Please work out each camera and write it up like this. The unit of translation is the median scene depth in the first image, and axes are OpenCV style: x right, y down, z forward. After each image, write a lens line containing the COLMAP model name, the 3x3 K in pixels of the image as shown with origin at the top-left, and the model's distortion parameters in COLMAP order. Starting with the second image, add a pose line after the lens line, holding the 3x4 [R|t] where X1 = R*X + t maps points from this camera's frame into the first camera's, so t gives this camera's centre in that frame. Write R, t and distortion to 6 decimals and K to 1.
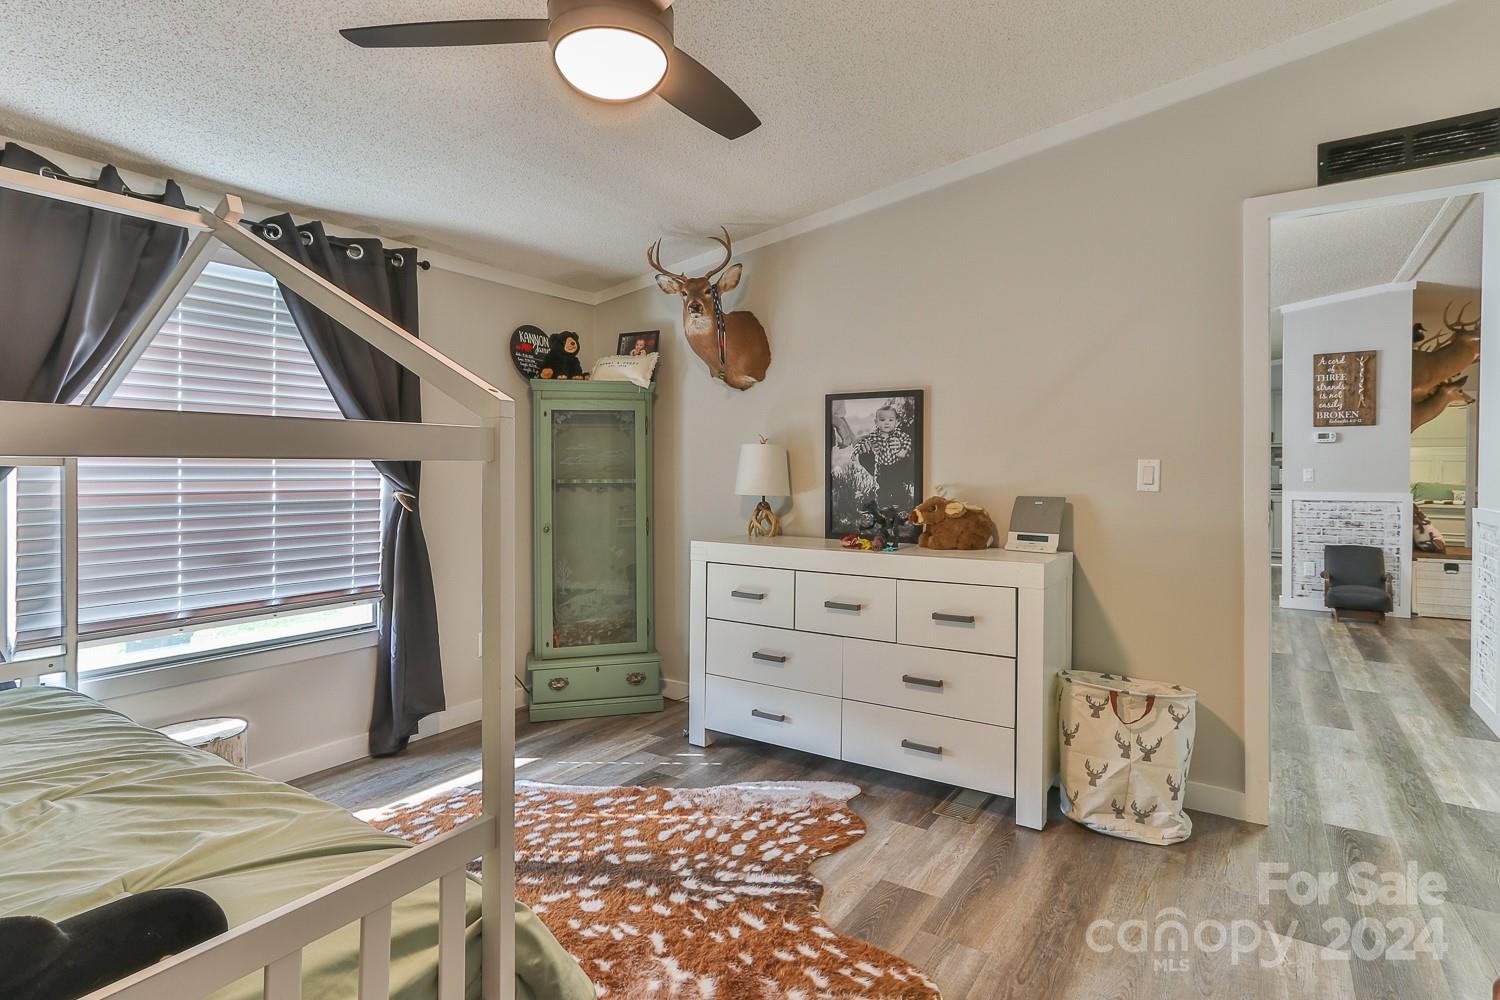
lens RADIAL K [[777.9, 0, 722.8], [0, 777.9, 477.8], [0, 0, 1]] dist [0.003345, 0.001557]
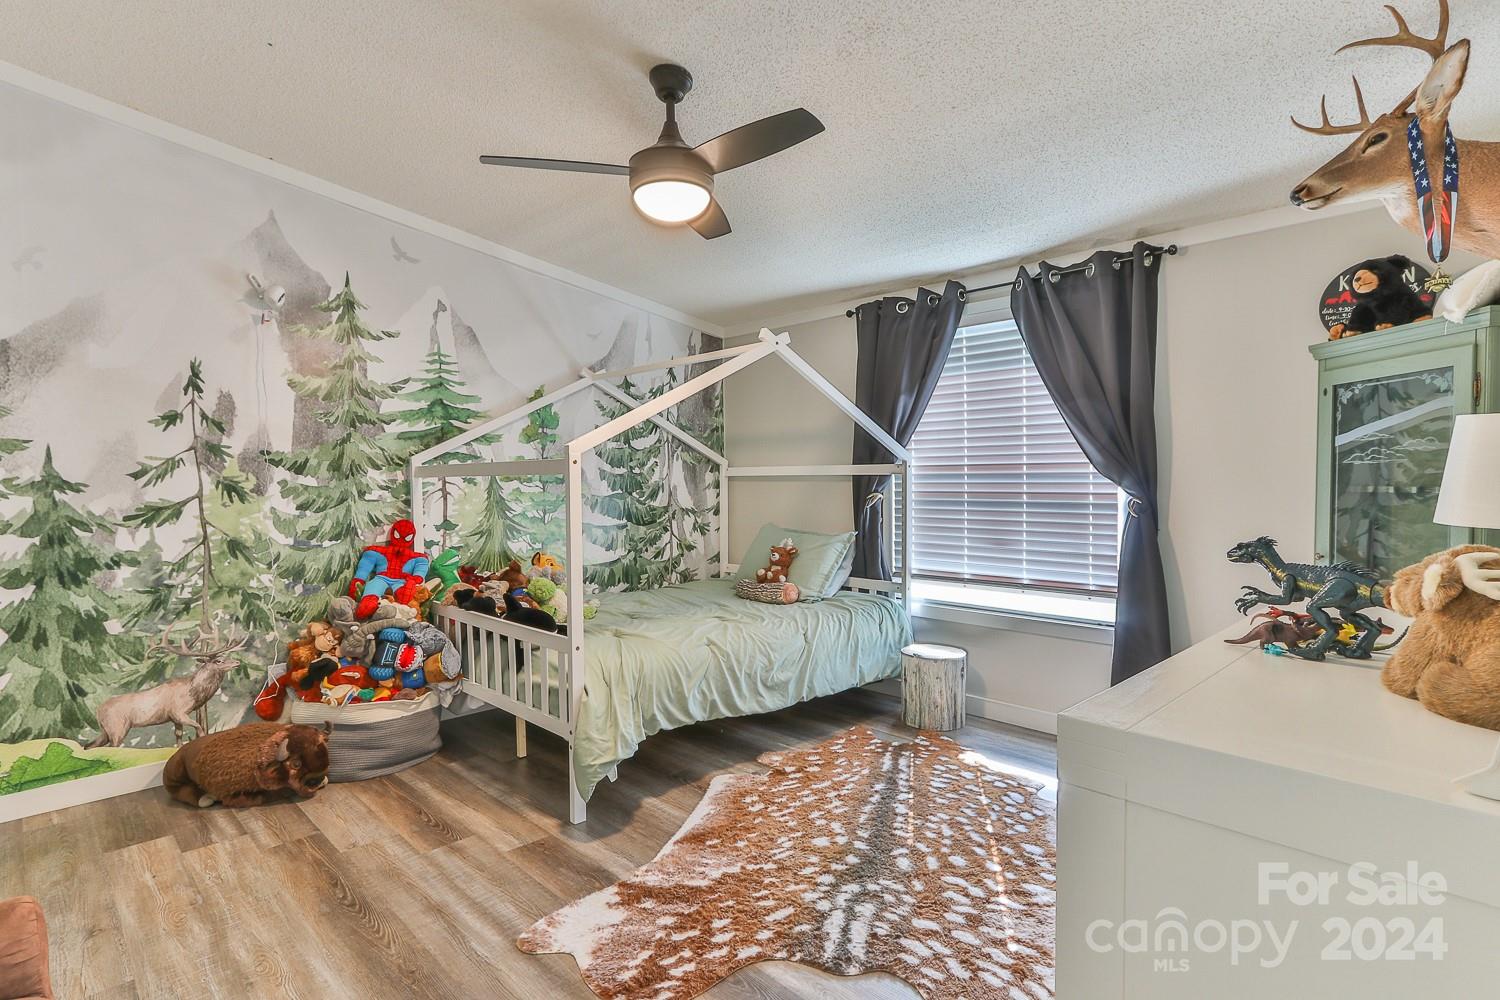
lens RADIAL K [[778.2, 0, 746.0], [0, 778.2, 500.1], [0, 0, 1]] dist [-0.004285, 0.009844]
pose [[-0.209796, 0.029312, -0.977306, 0.844126], [0.000100, 0.999551, 0.029958, -0.008799], [0.977745, 0.006188, -0.209705, 0.949168]]
